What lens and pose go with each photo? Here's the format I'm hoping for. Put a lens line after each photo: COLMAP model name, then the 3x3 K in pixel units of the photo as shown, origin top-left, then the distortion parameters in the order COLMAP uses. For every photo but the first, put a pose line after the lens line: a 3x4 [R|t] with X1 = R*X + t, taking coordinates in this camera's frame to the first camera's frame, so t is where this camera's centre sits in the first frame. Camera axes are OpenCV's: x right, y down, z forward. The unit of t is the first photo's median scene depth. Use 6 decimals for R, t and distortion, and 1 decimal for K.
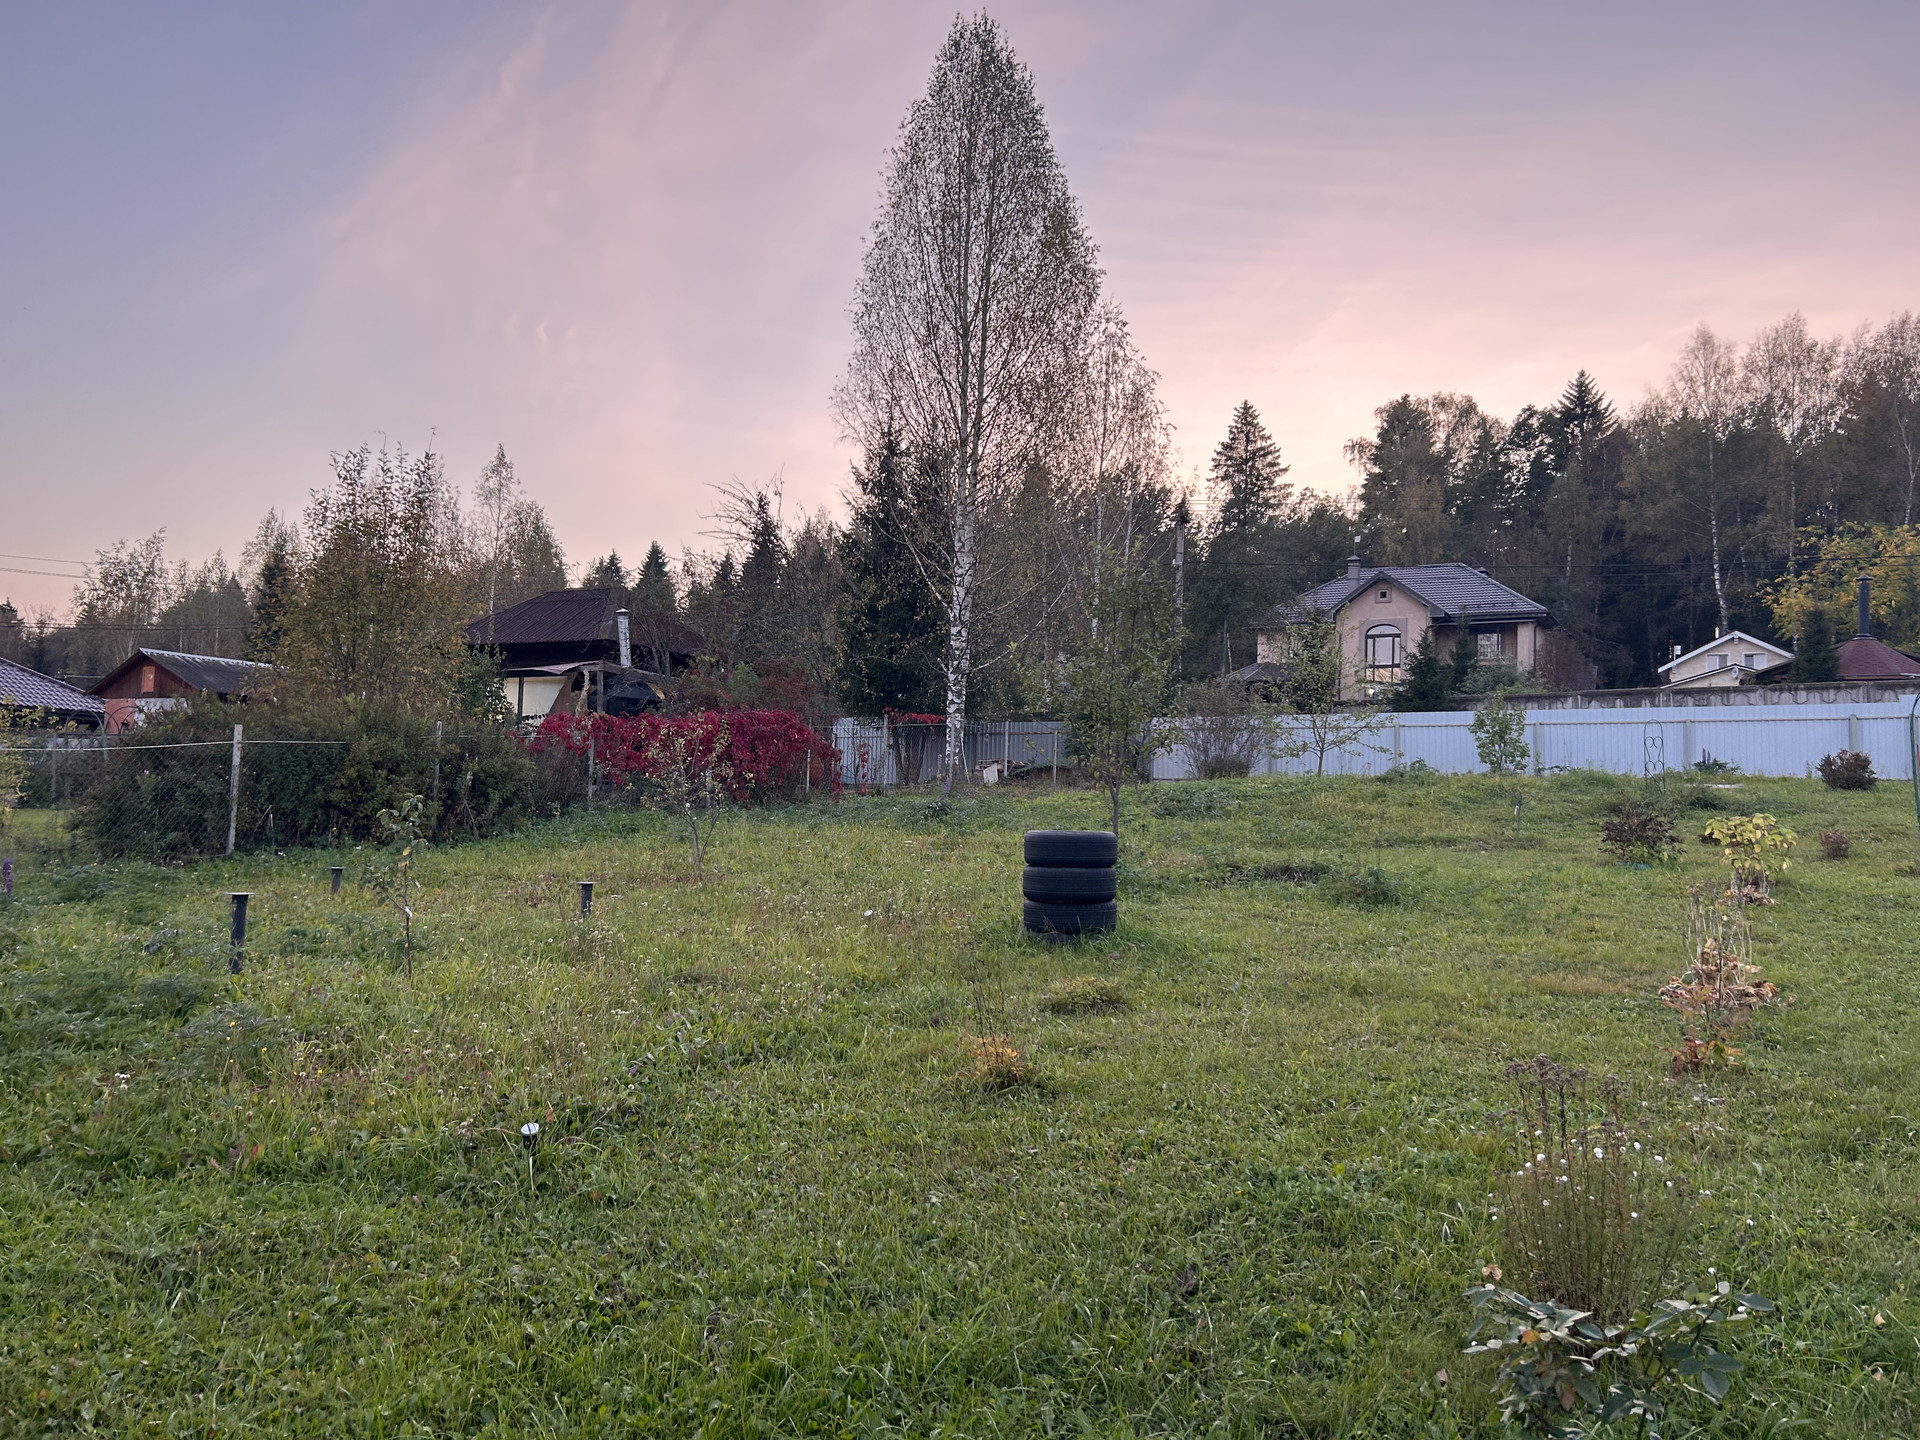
lens RADIAL K [[1448.0, 0, 947.0], [0, 1448.0, 737.2], [0, 0, 1]] dist [0.055986, -0.060838]
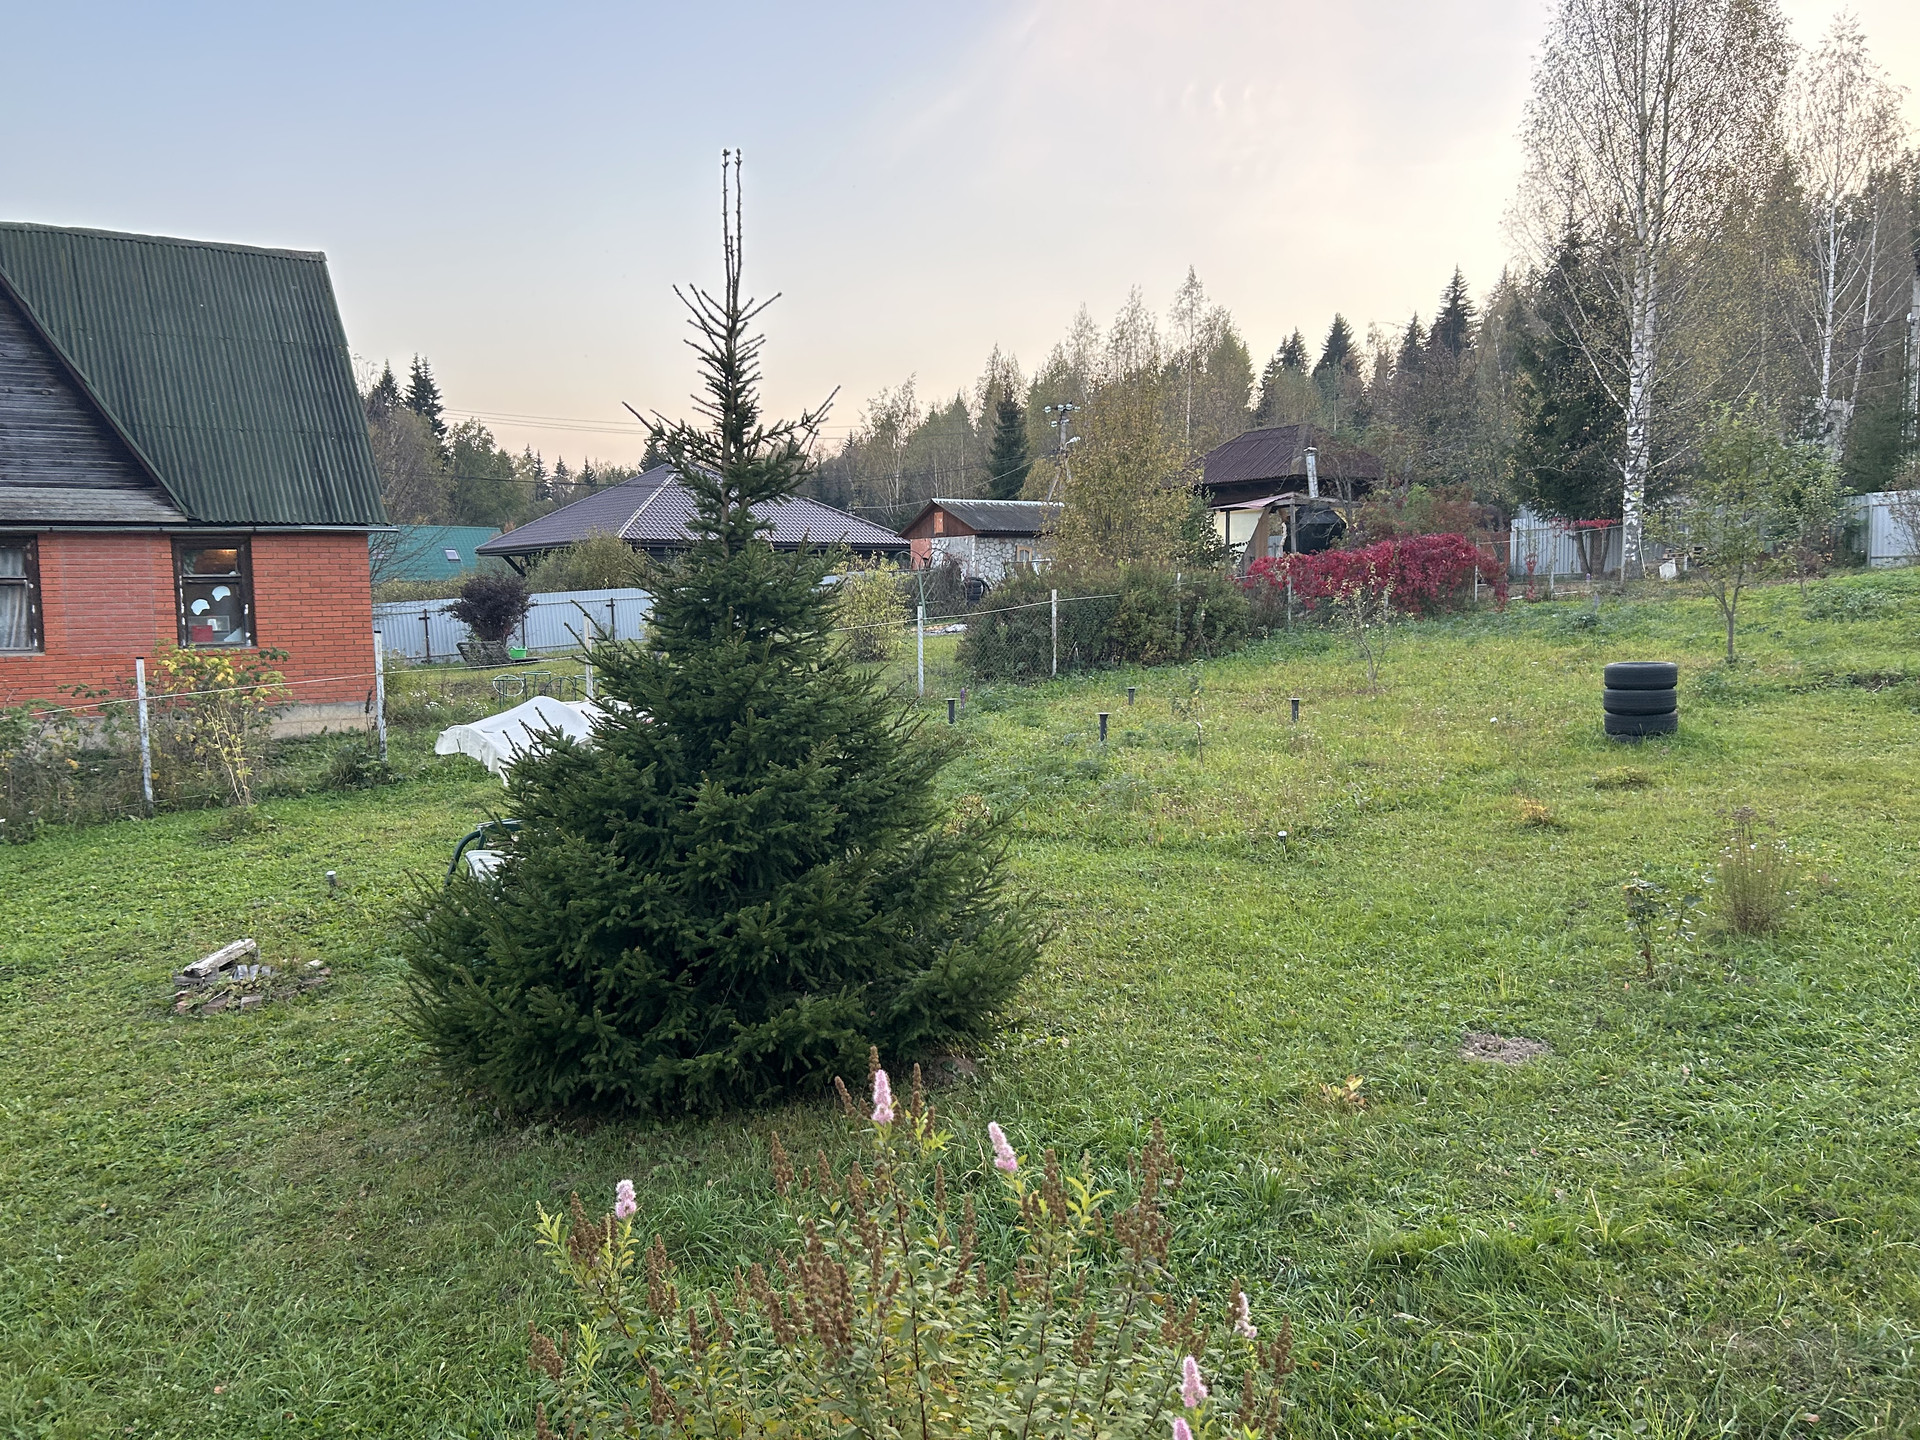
lens RADIAL K [[1448.4, 0, 963.1], [0, 1448.4, 740.1], [0, 0, 1]] dist [0.061391, -0.101764]
pose [[0.897801, 0.002539, -0.440394, 0.035653], [0.064906, 0.988301, 0.138018, -0.029484], [0.435593, -0.152496, 0.887132, -0.164836]]
